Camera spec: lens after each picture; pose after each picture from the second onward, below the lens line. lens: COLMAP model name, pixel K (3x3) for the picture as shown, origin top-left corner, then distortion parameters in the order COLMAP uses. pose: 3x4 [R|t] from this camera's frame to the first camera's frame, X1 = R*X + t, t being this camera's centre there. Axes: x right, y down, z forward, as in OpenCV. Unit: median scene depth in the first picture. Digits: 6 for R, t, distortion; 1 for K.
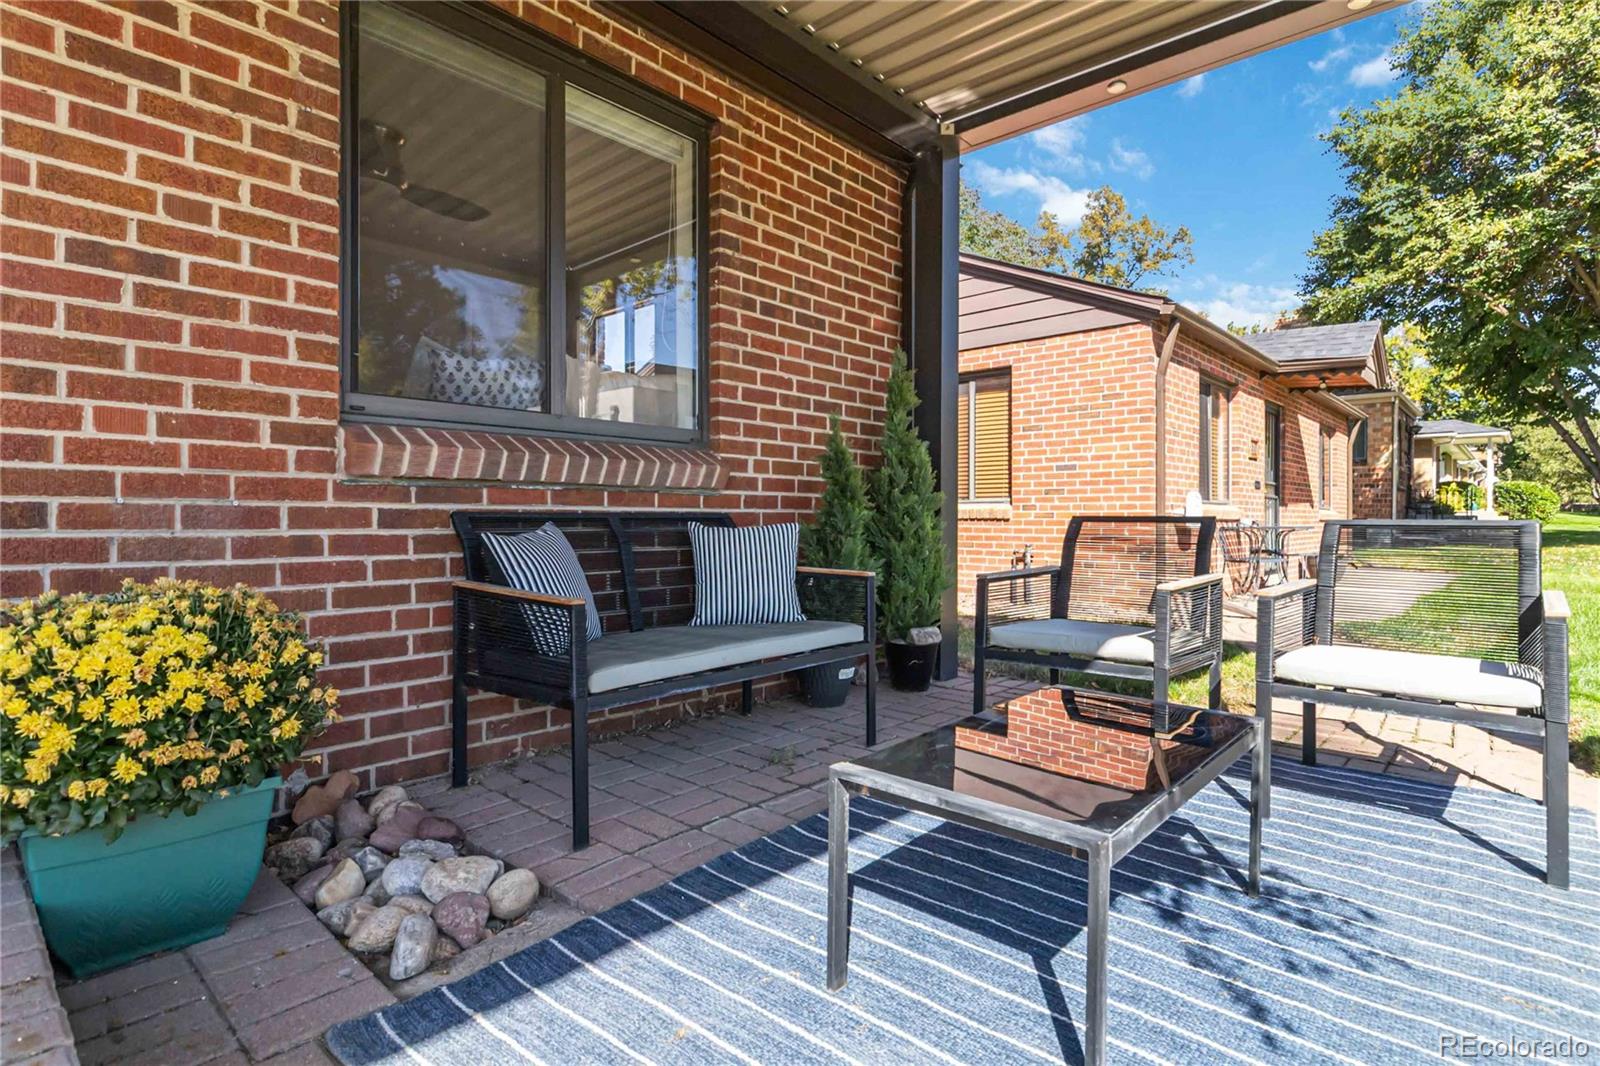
lens RADIAL K [[803.3, 0, 804.7], [0, 803.3, 526.3], [0, 0, 1]] dist [-0.002443, -0.000969]
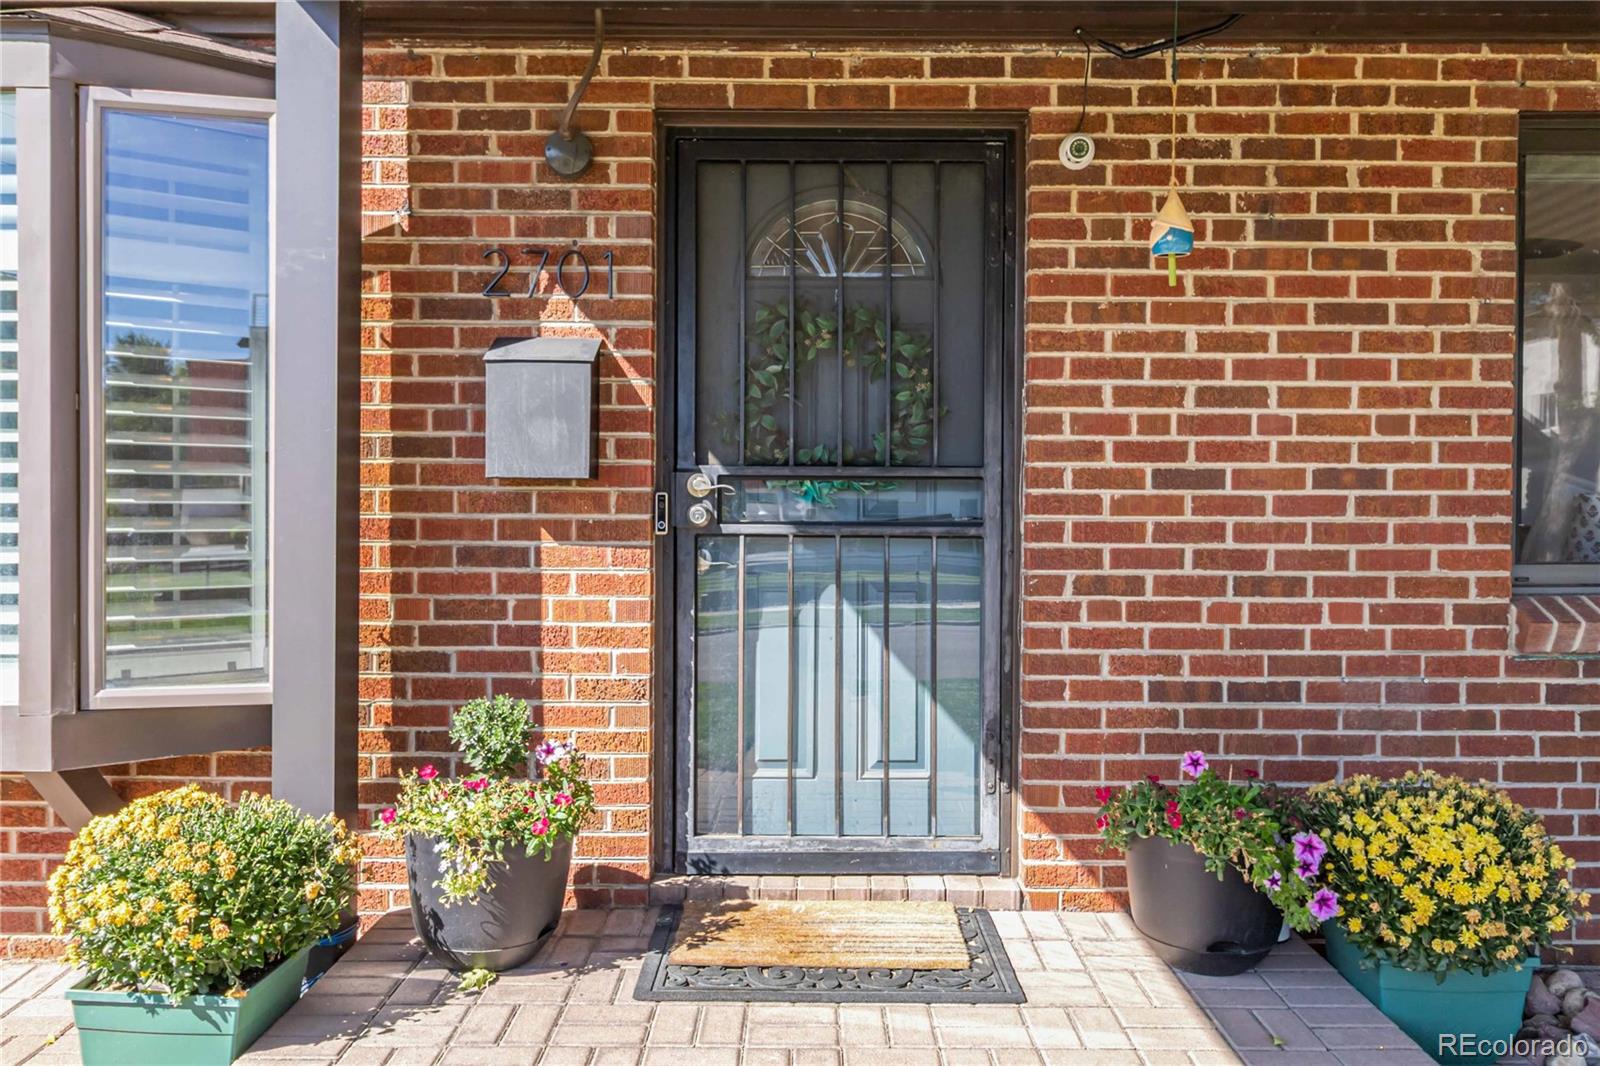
lens RADIAL K [[1158.6, 0, 800.4], [0, 1158.6, 537.1], [0, 0, 1]] dist [-0.006792, -0.004251]
pose [[0.657182, 0.017919, -0.753519, -0.075047], [-0.006074, 0.999811, 0.018479, -0.251795], [0.753708, -0.007567, 0.657166, -0.704946]]
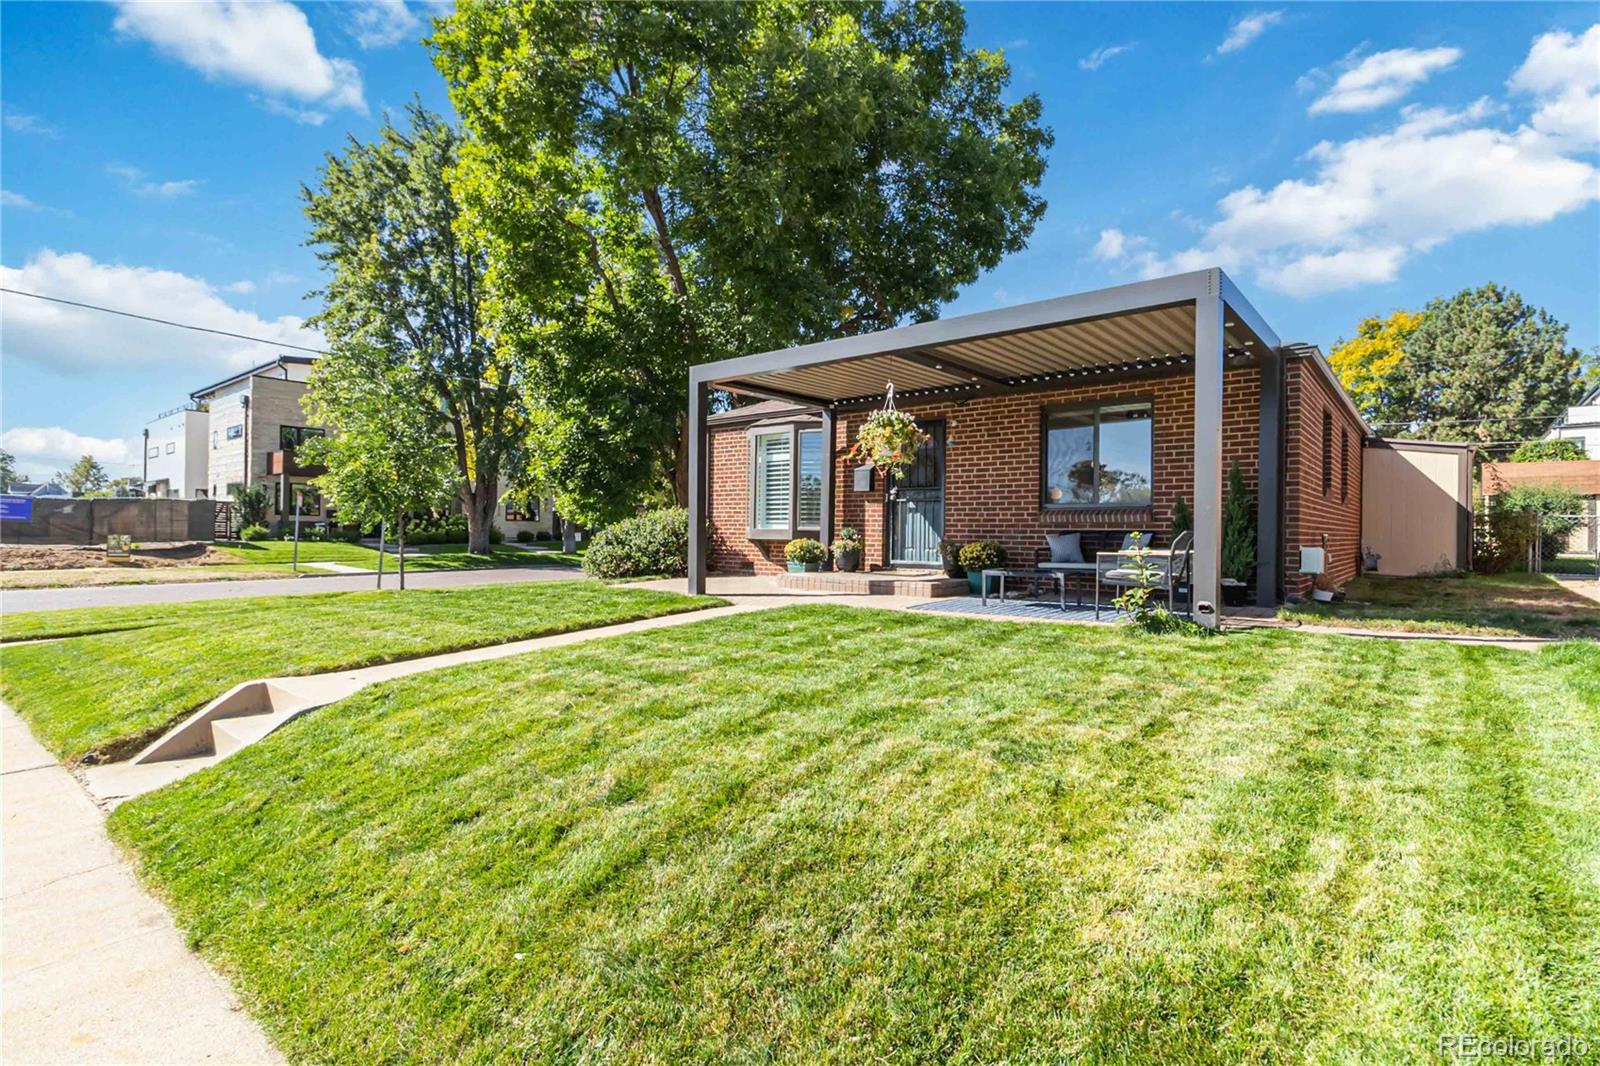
lens RADIAL K [[745.4, 0, 803.2], [0, 745.4, 530.0], [0, 0, 1]] dist [0.001169, -0.001130]
pose [[0.031225, 0.004723, -0.999501, 4.078423], [-0.006586, 0.999968, 0.004520, -0.033428], [0.999491, 0.006441, 0.031255, -0.556637]]
